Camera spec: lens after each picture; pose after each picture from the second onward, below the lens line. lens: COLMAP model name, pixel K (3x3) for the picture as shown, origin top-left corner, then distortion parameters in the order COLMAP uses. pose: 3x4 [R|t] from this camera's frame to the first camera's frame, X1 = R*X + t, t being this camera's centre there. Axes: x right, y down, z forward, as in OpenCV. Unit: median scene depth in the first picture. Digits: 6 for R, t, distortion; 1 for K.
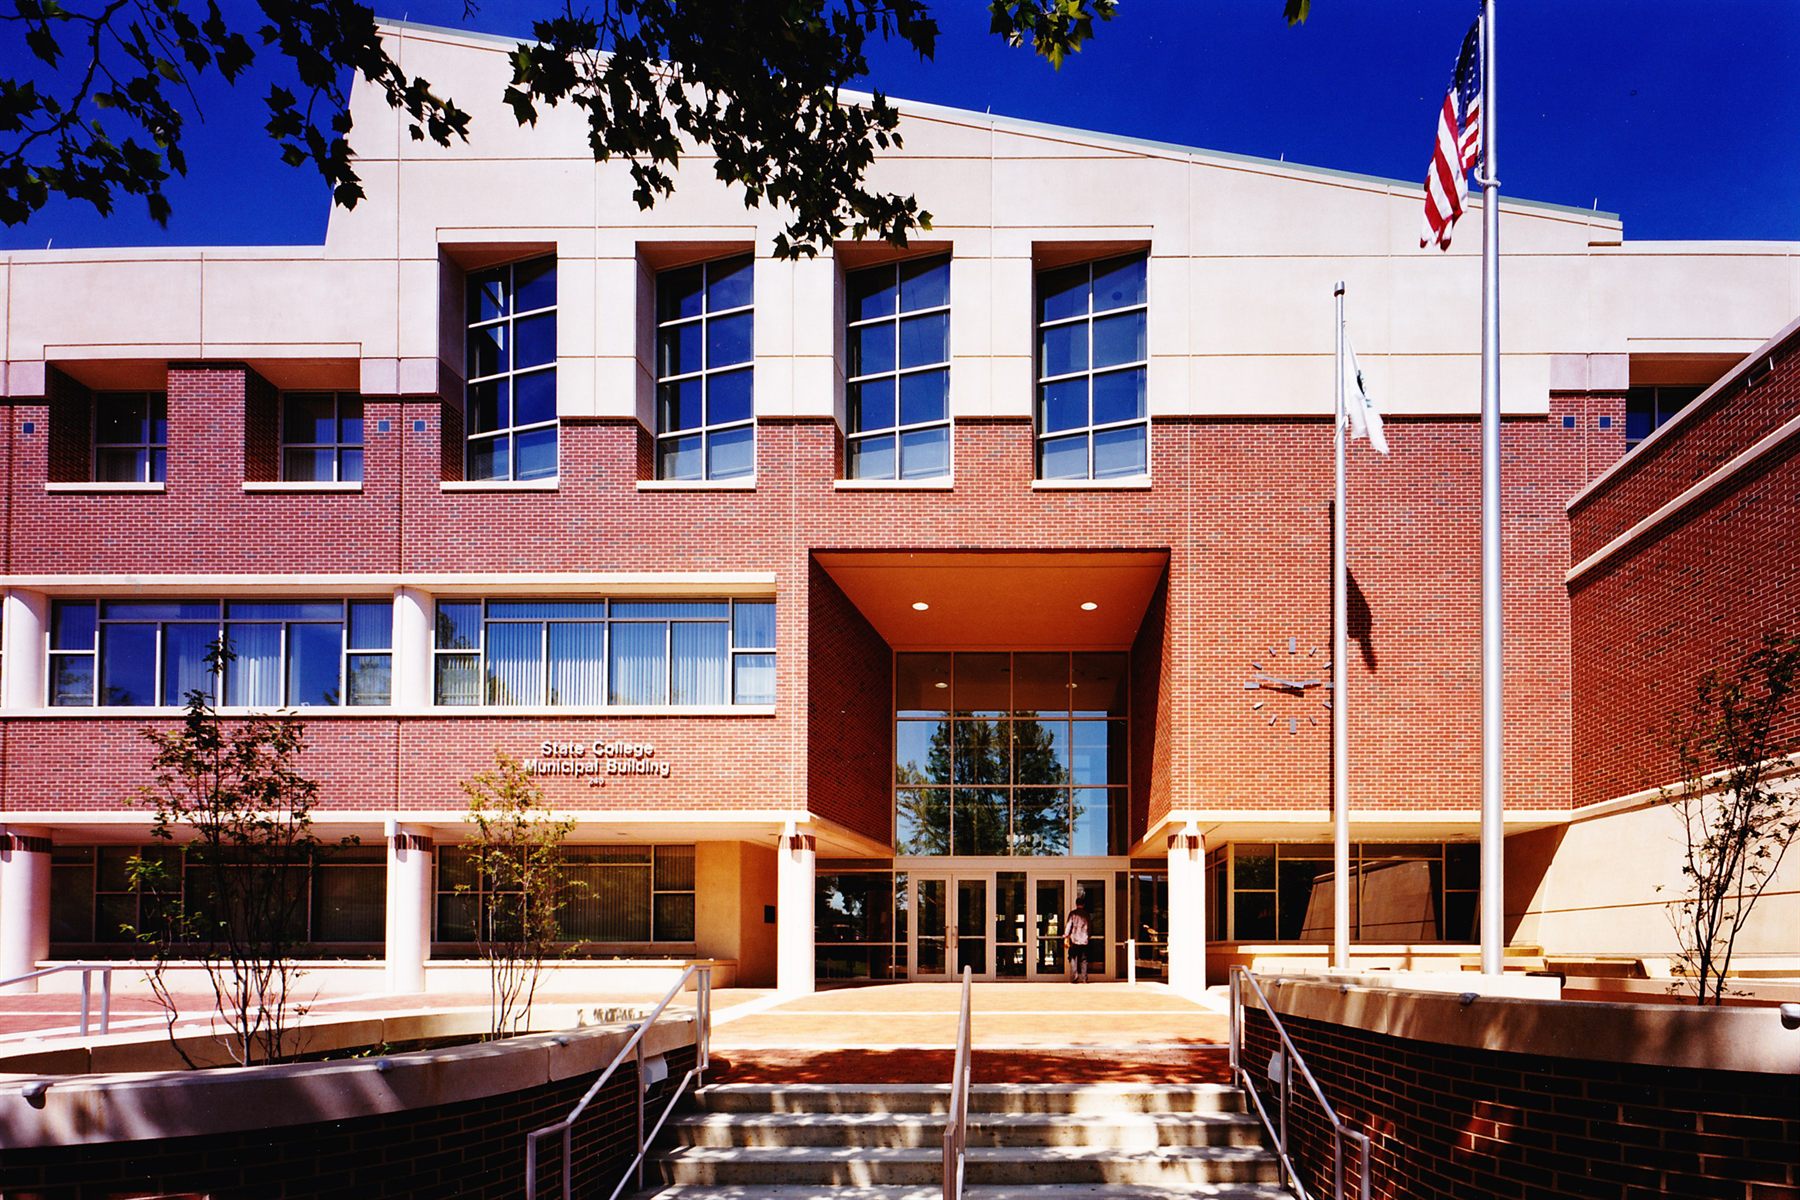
lens RADIAL K [[2001.1, 0, 900.0], [0, 2001.1, 600.0], [0, 0, 1]] dist [0.067887, 0.008025]
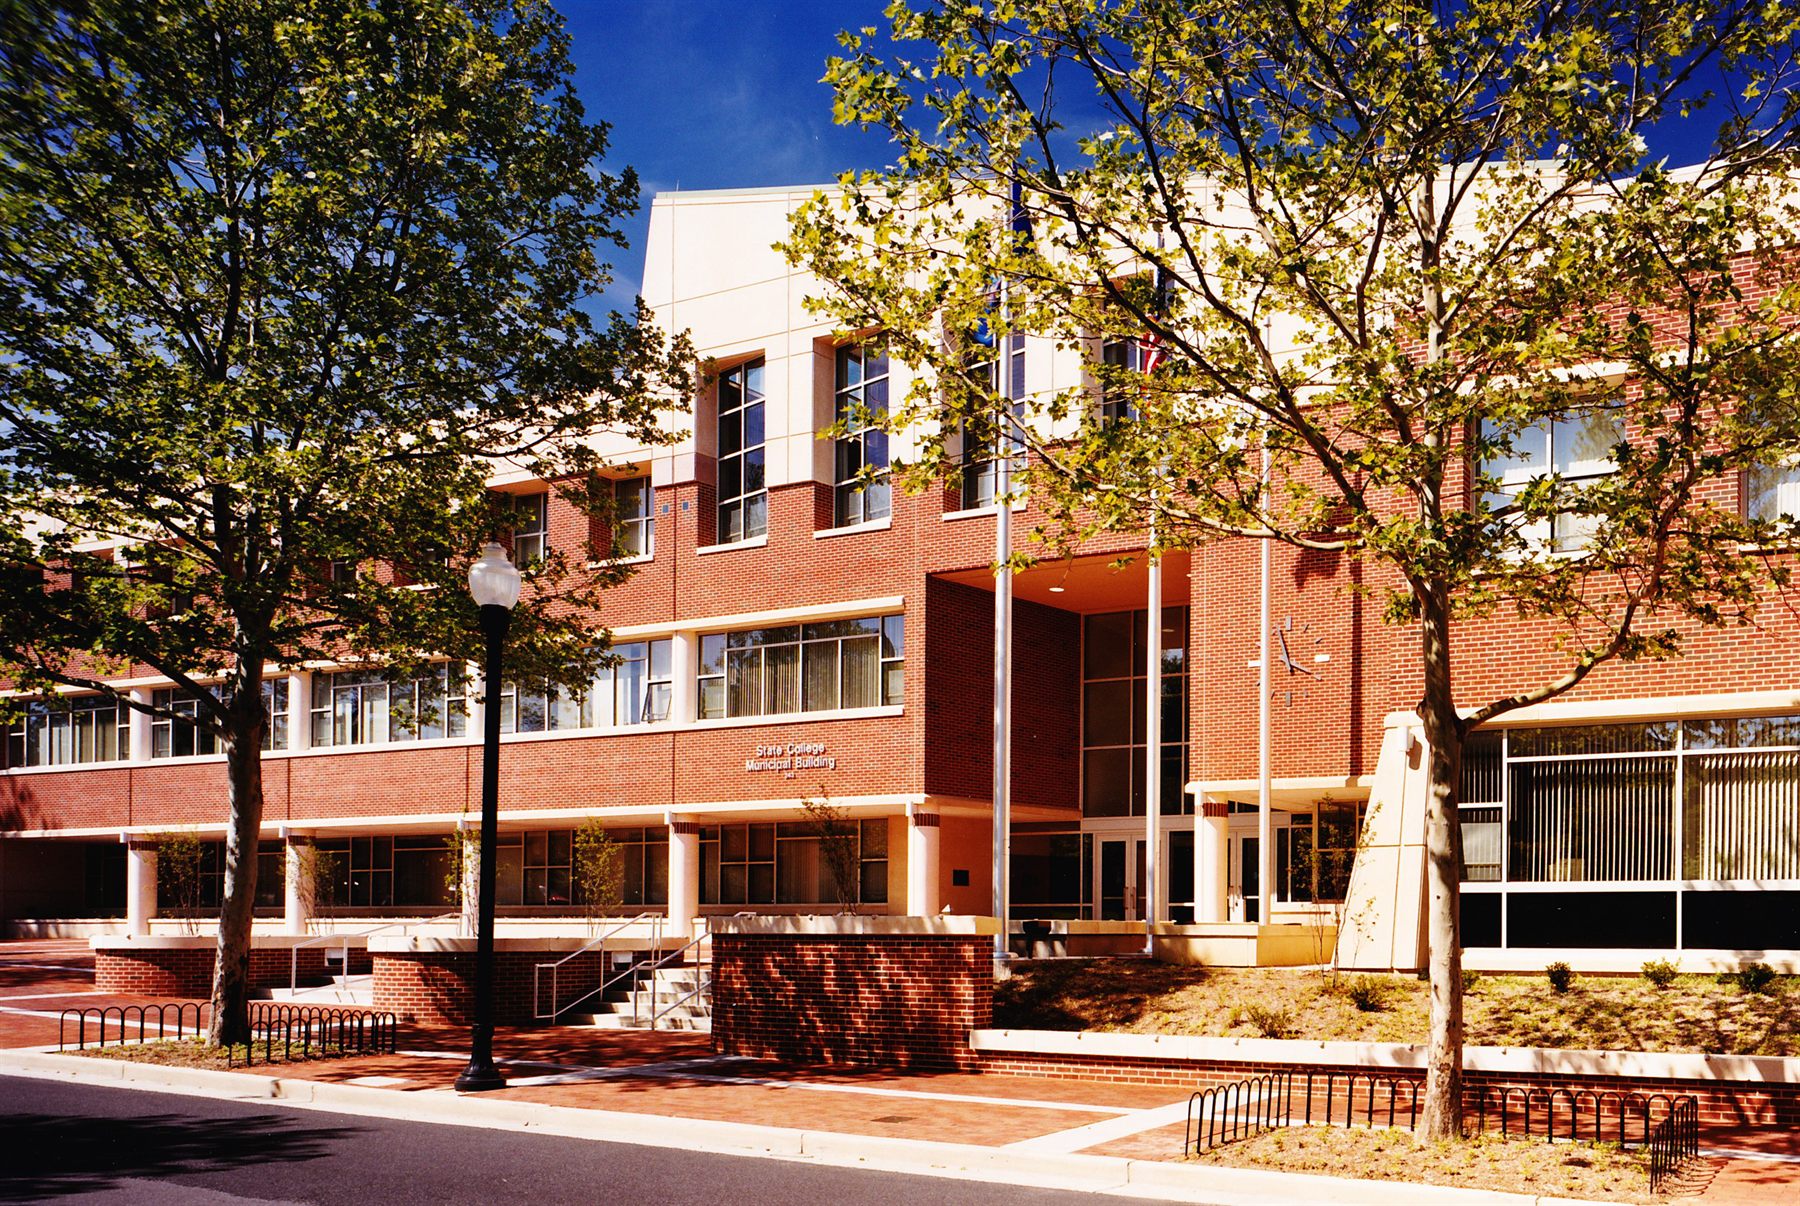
lens RADIAL K [[2001.1, 0, 900.0], [0, 2001.1, 603.0], [0, 0, 1]] dist [0.067887, 0.008025]
pose [[0.837630, -0.087551, -0.539175, 0.587689], [0.098562, 0.995095, -0.008463, 0.000223], [0.537272, -0.046053, 0.842151, -0.014850]]
